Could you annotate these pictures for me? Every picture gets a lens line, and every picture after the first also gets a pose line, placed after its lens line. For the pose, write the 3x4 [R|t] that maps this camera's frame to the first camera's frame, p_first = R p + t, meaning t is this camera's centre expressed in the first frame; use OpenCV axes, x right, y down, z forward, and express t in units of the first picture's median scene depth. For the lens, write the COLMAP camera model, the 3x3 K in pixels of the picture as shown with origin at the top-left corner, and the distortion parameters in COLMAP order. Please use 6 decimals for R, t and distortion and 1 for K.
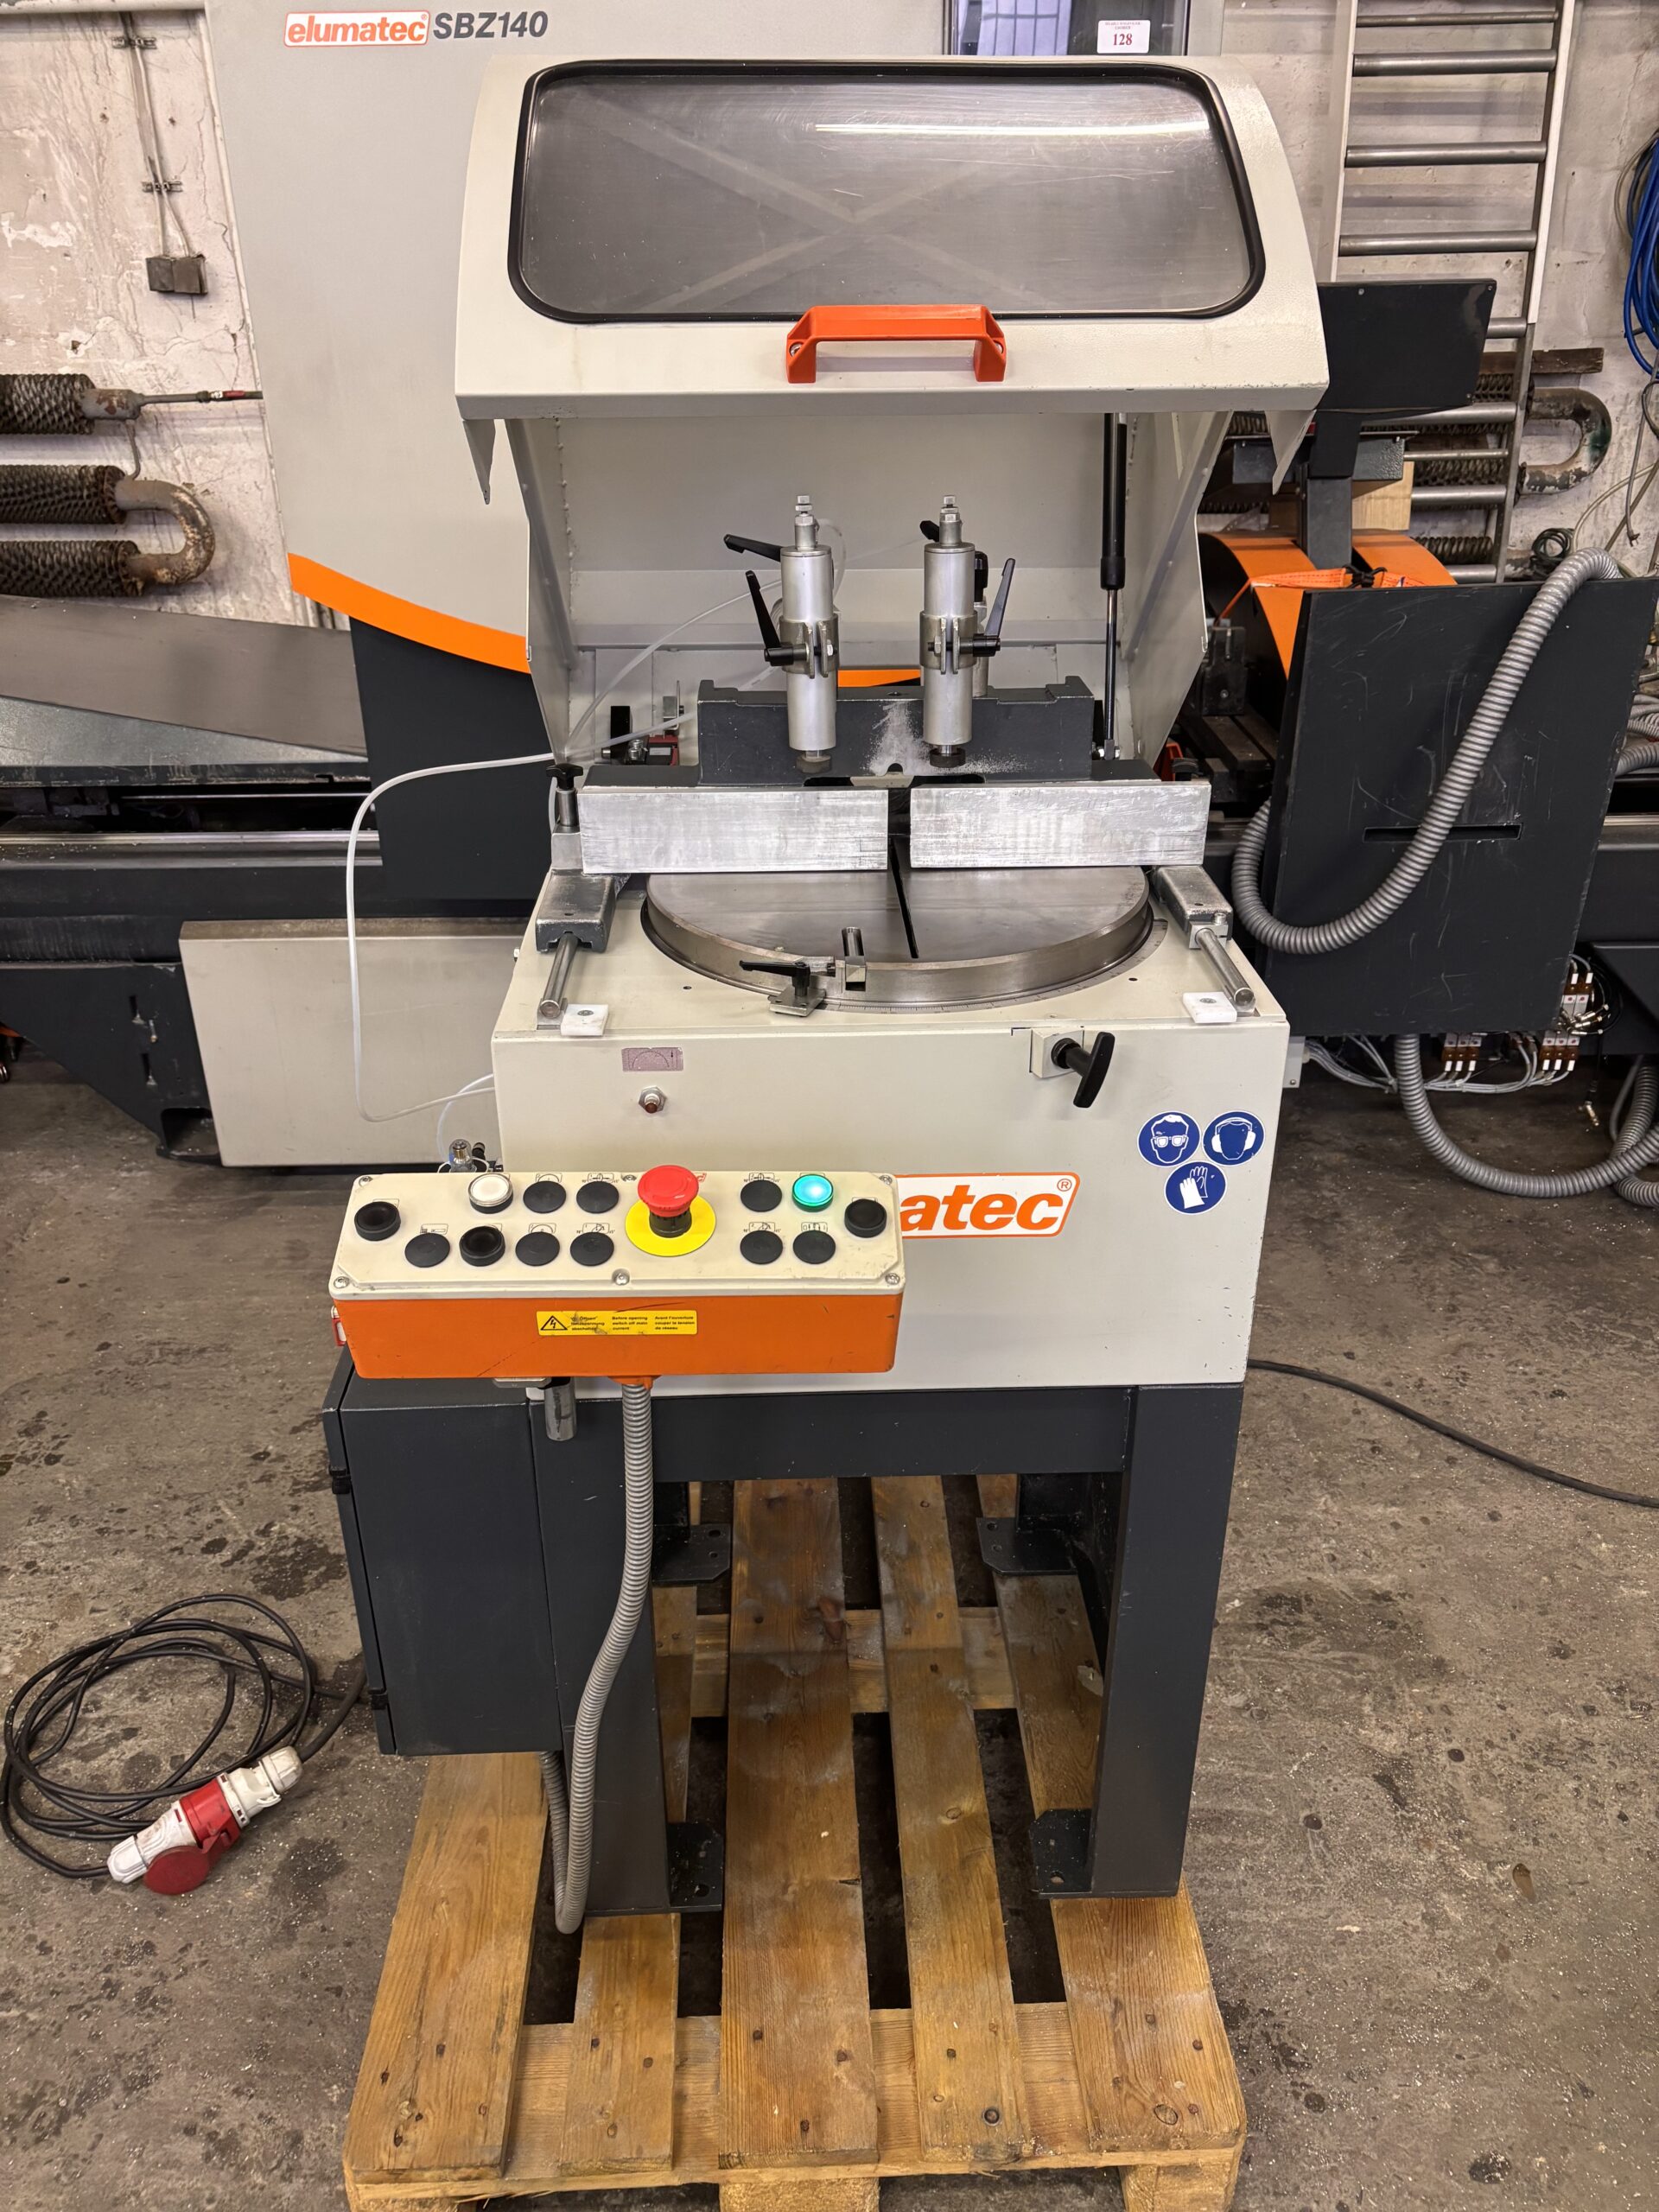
lens RADIAL K [[1662.5, 0, 827.4], [0, 1662.5, 1111.8], [0, 0, 1]] dist [0.047796, -0.054887]
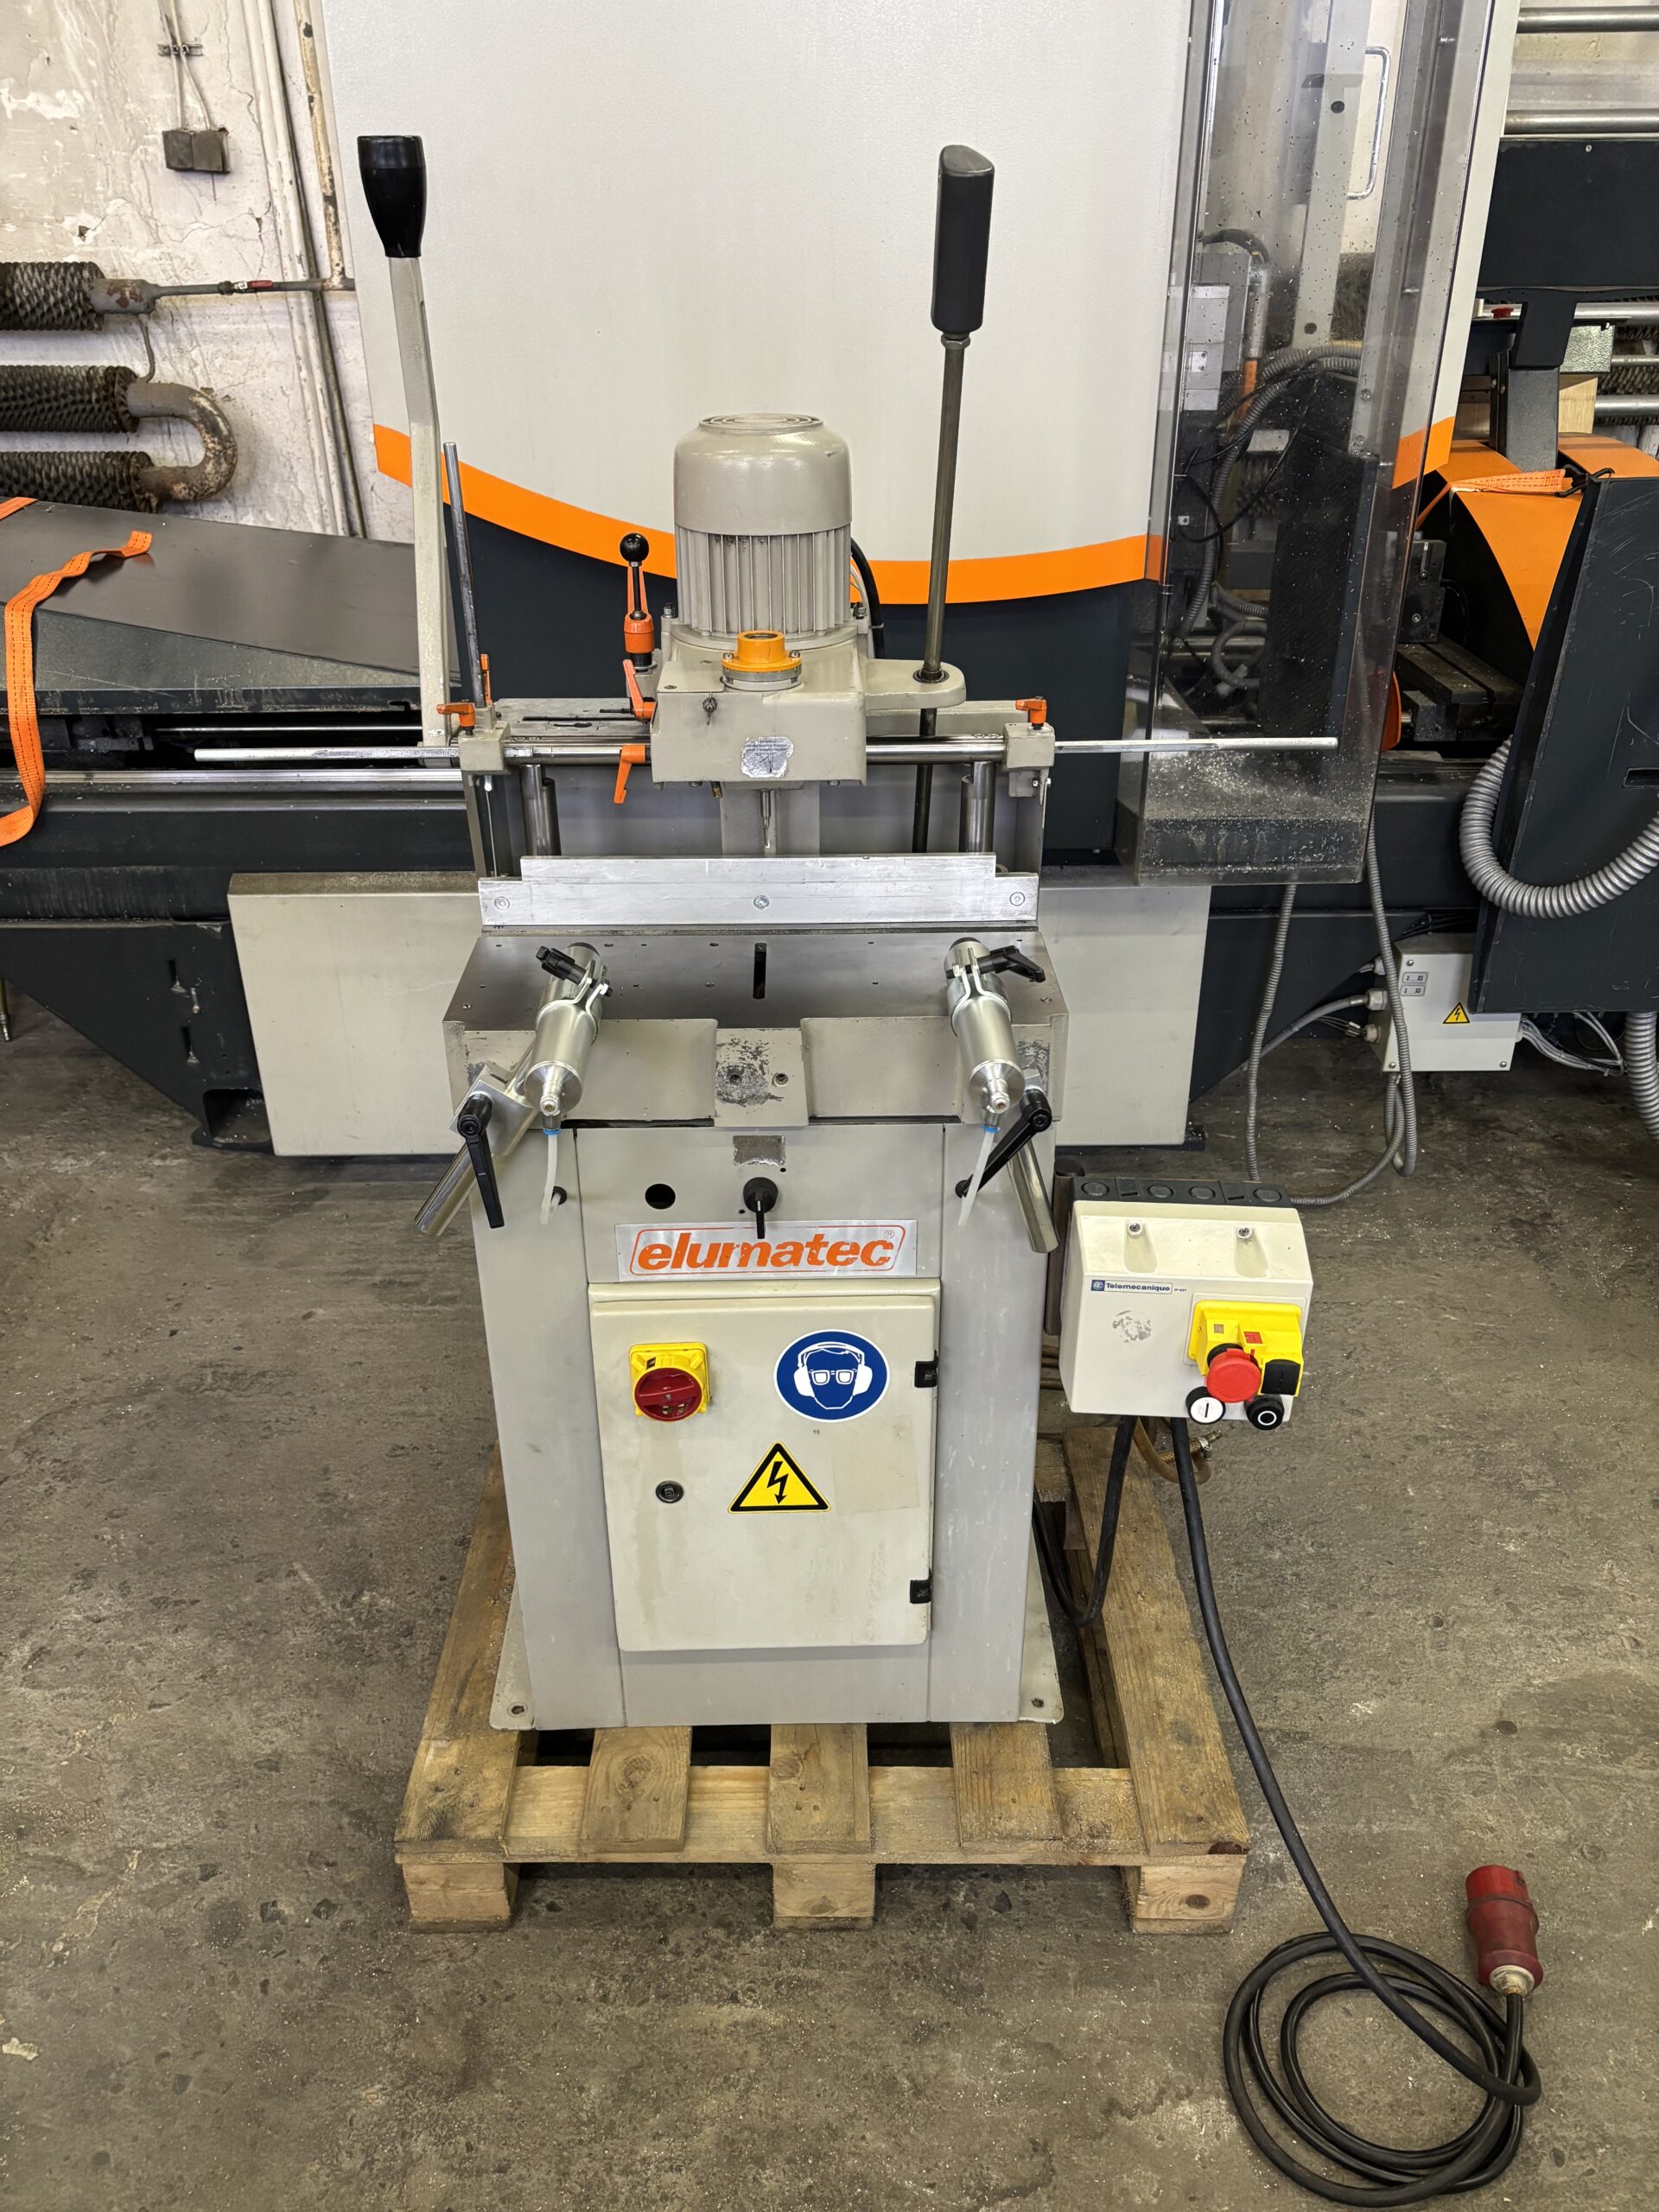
lens RADIAL K [[1673.2, 0, 830.0], [0, 1673.2, 1121.5], [0, 0, 1]] dist [0.049079, -0.059427]
pose [[0.999977, 0.003675, 0.005753, -0.054355], [-0.003839, 0.999577, 0.028820, -0.008313], [-0.005645, -0.028842, 0.999568, 0.085702]]
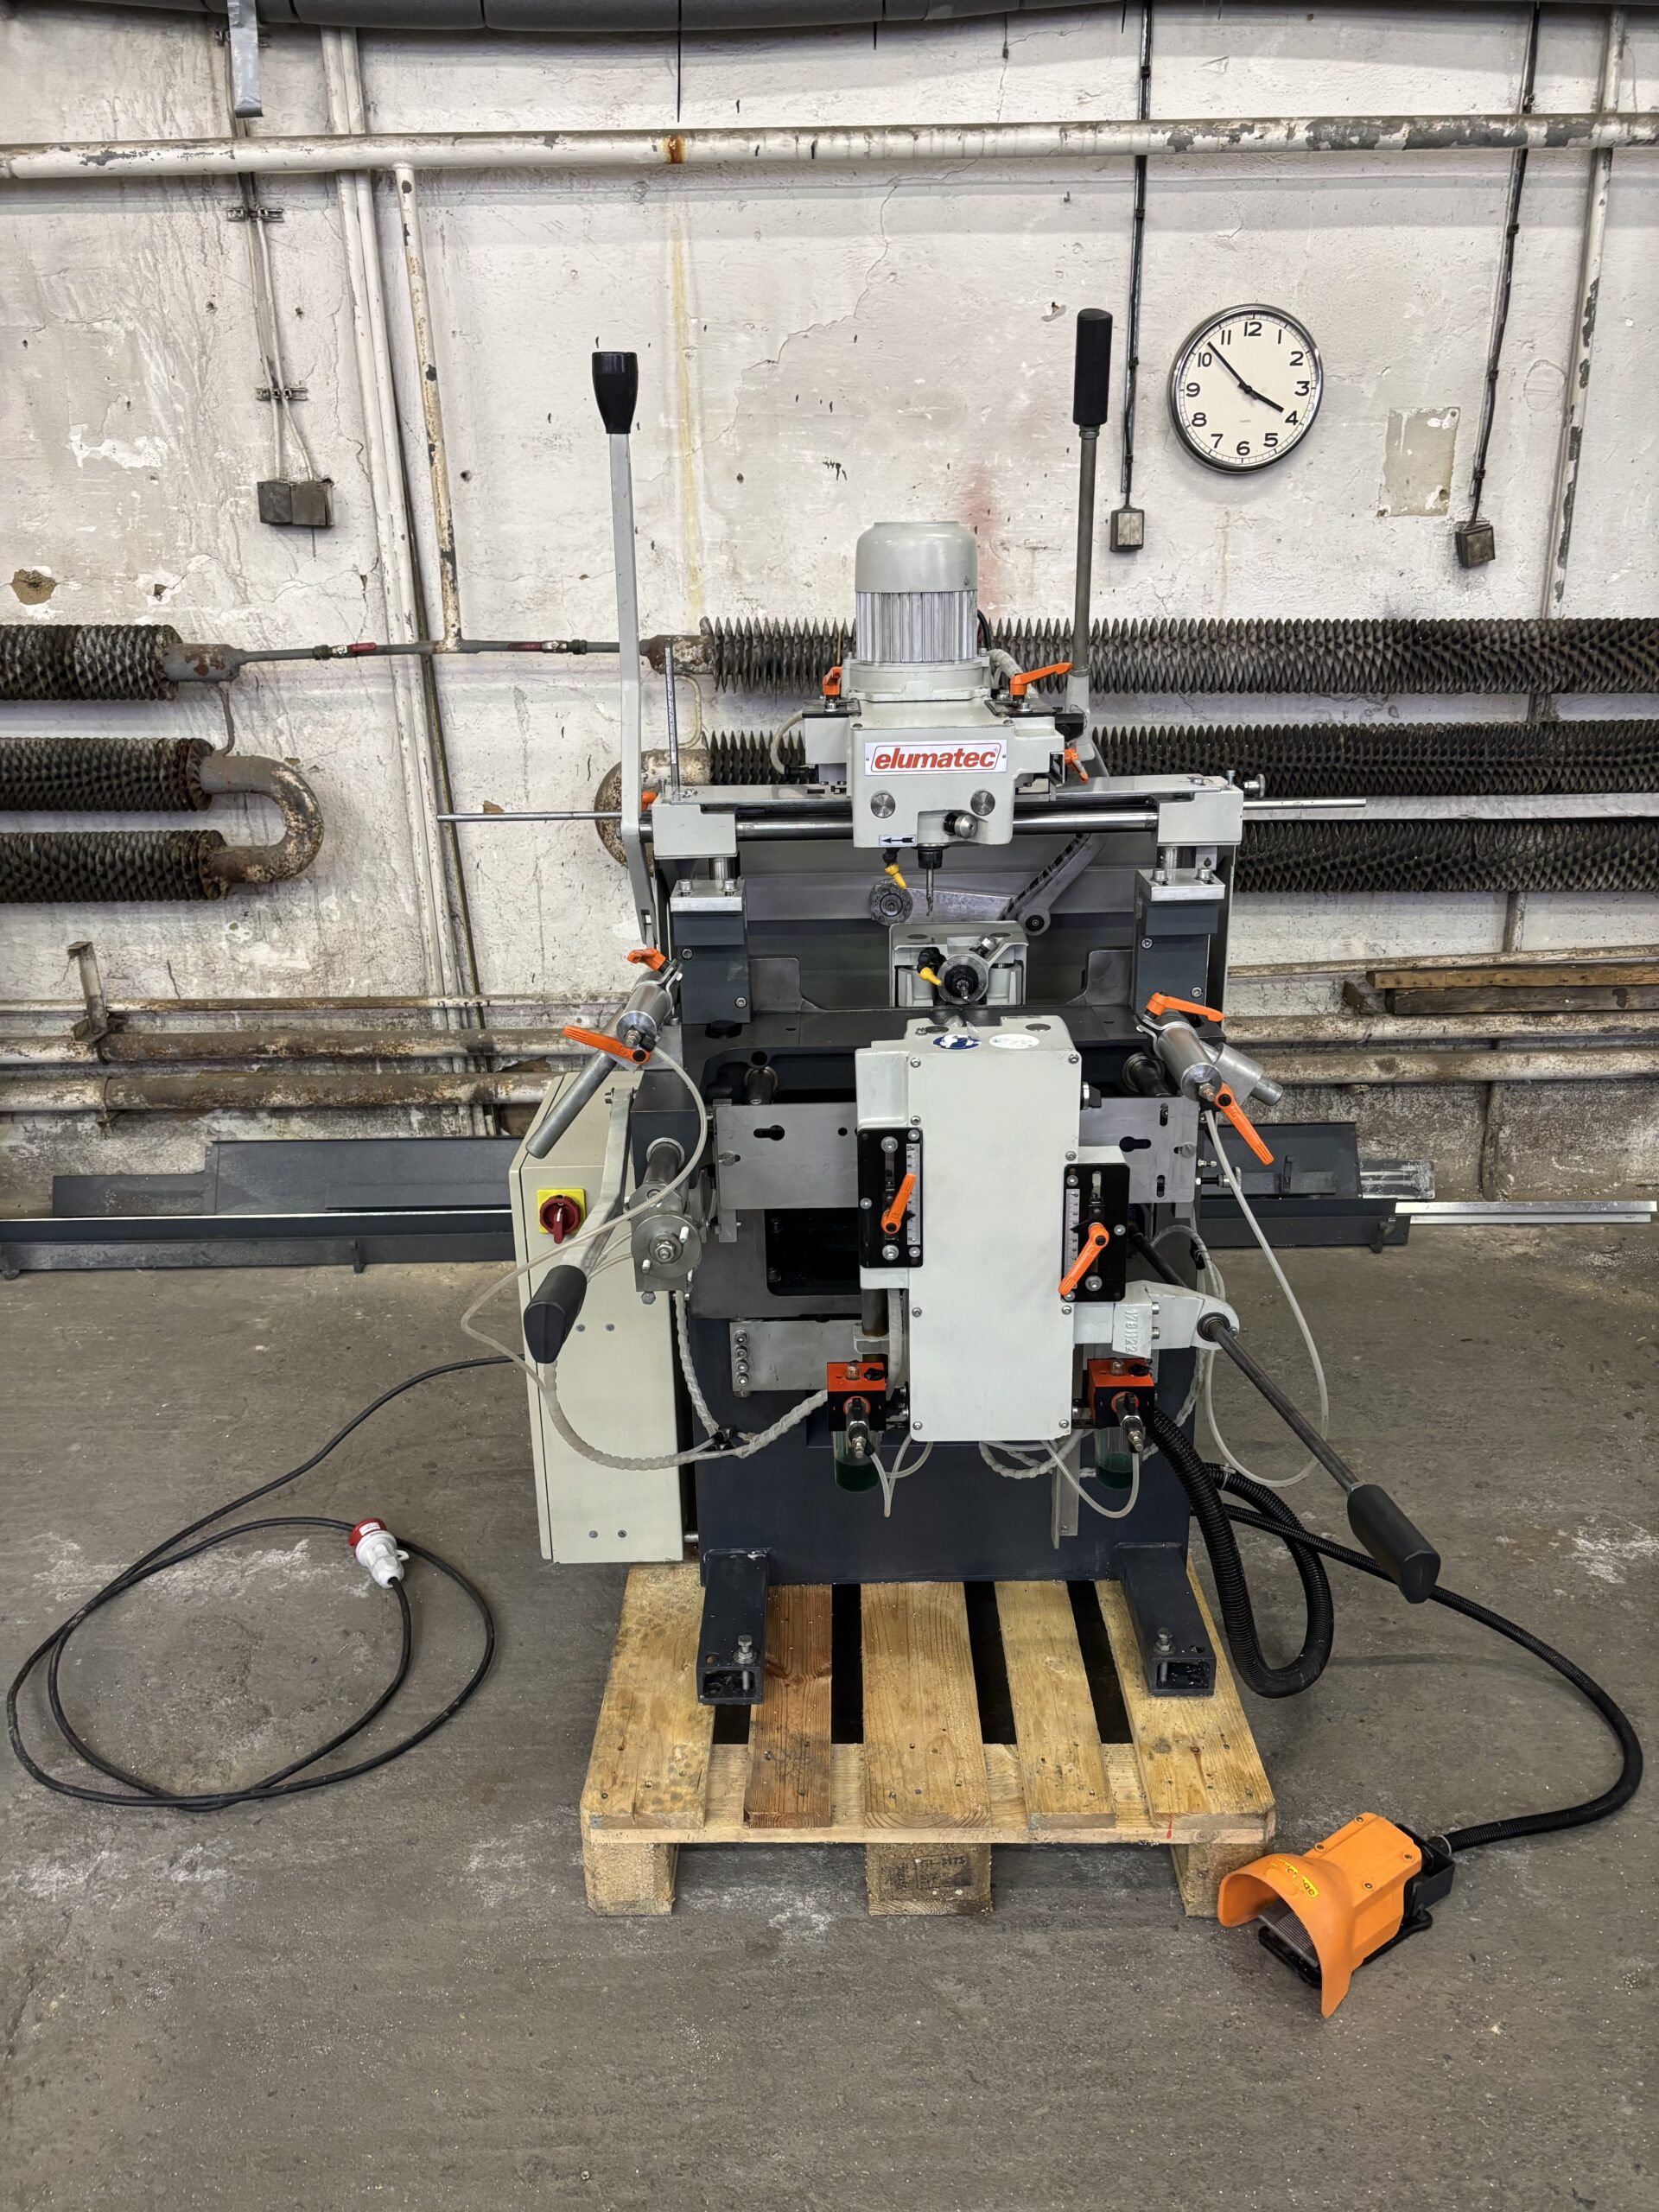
lens RADIAL K [[1673.2, 0, 830.0], [0, 1673.2, 1121.5], [0, 0, 1]] dist [0.049079, -0.059427]
pose [[0.999990, -0.000115, -0.004580, -0.141373], [-0.000441, 0.992640, -0.121105, -0.124629], [0.004560, 0.121106, 0.992629, 0.271907]]
